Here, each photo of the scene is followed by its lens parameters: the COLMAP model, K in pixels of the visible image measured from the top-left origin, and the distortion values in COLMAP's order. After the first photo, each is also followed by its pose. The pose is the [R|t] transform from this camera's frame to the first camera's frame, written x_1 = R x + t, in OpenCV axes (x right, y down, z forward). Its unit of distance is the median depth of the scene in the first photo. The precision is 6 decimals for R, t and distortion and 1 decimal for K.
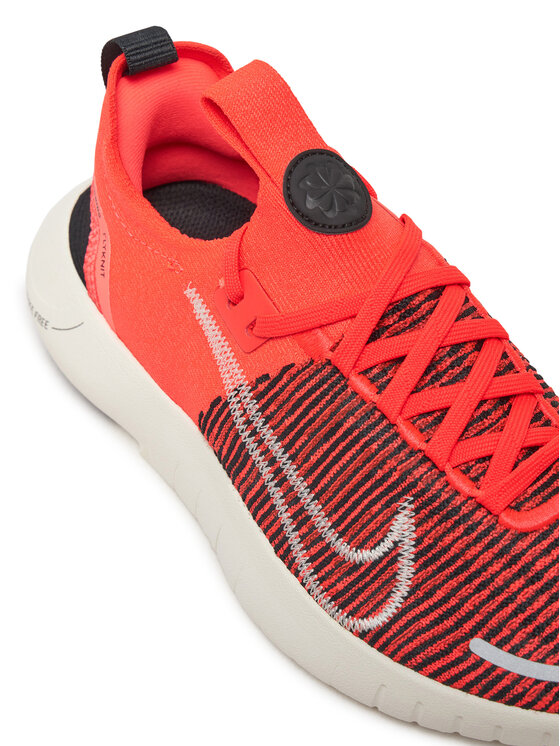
lens RADIAL K [[1789.5, 0, 280.0], [0, 1789.5, 373.0], [0, 0, 1]] dist [-0.004714, -0.411187]
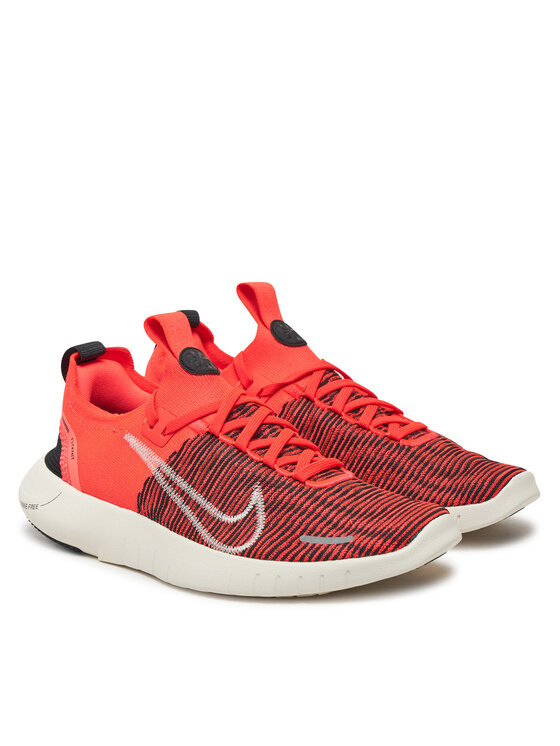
lens RADIAL K [[1826.3, 0, 280.0], [0, 1826.3, 373.0], [0, 0, 1]] dist [-0.010236, -0.007168]
pose [[0.983948, -0.046009, 0.172424, -0.235600], [0.137718, 0.810234, -0.569697, 1.088353], [-0.113492, 0.584298, 0.803564, -0.639429]]
